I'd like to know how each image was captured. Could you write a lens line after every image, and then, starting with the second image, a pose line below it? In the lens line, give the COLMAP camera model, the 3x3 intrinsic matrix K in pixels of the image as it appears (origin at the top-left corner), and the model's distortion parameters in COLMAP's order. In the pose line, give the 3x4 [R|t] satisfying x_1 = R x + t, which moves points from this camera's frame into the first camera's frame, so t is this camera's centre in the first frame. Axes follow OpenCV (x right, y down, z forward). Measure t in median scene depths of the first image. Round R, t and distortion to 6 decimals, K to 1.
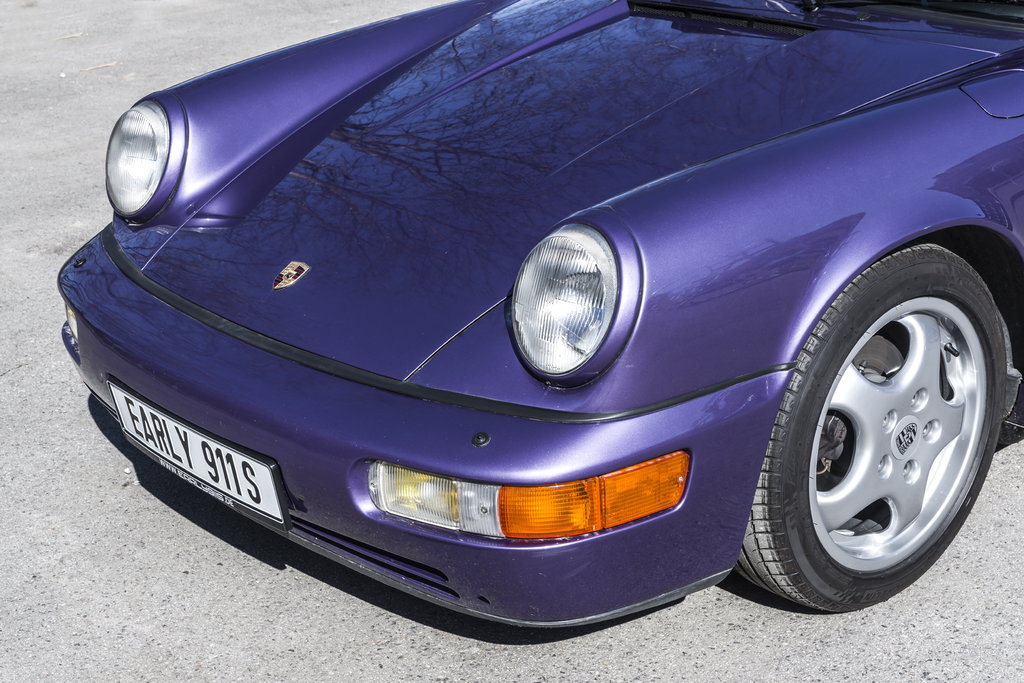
lens RADIAL K [[1887.1, 0, 510.5], [0, 1887.1, 346.0], [0, 0, 1]] dist [-0.002685, 0.000000]
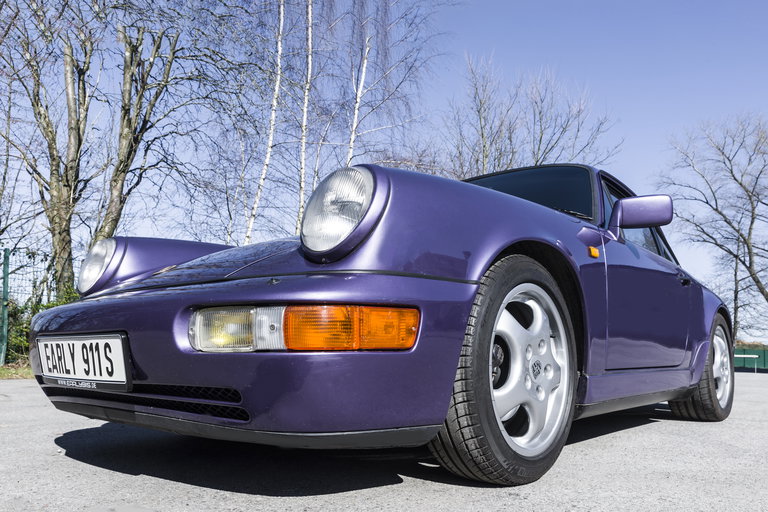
lens RADIAL K [[638.9, 0, 388.8], [0, 638.9, 287.0], [0, 0, 1]] dist [-0.011422, 0.003088]
pose [[0.989873, 0.051630, 0.132233, 0.005542], [0.007294, 0.911784, -0.410605, 0.219995], [-0.141767, 0.407412, 0.902174, 0.509270]]
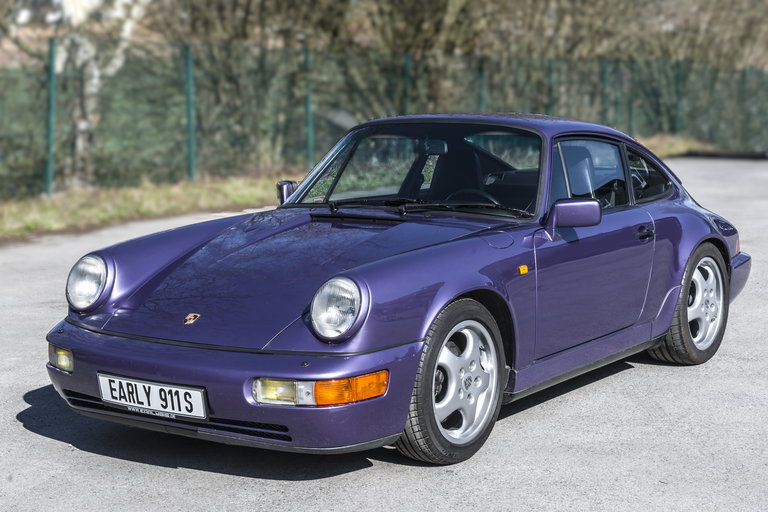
lens RADIAL K [[1415.3, 0, 382.2], [0, 1415.3, 254.0], [0, 0, 1]] dist [-0.002685, 0.000000]
pose [[0.973897, -0.004784, 0.226942, -0.289770], [0.055298, 0.974657, -0.216762, 0.273312], [-0.220154, 0.223653, 0.949480, -0.660575]]
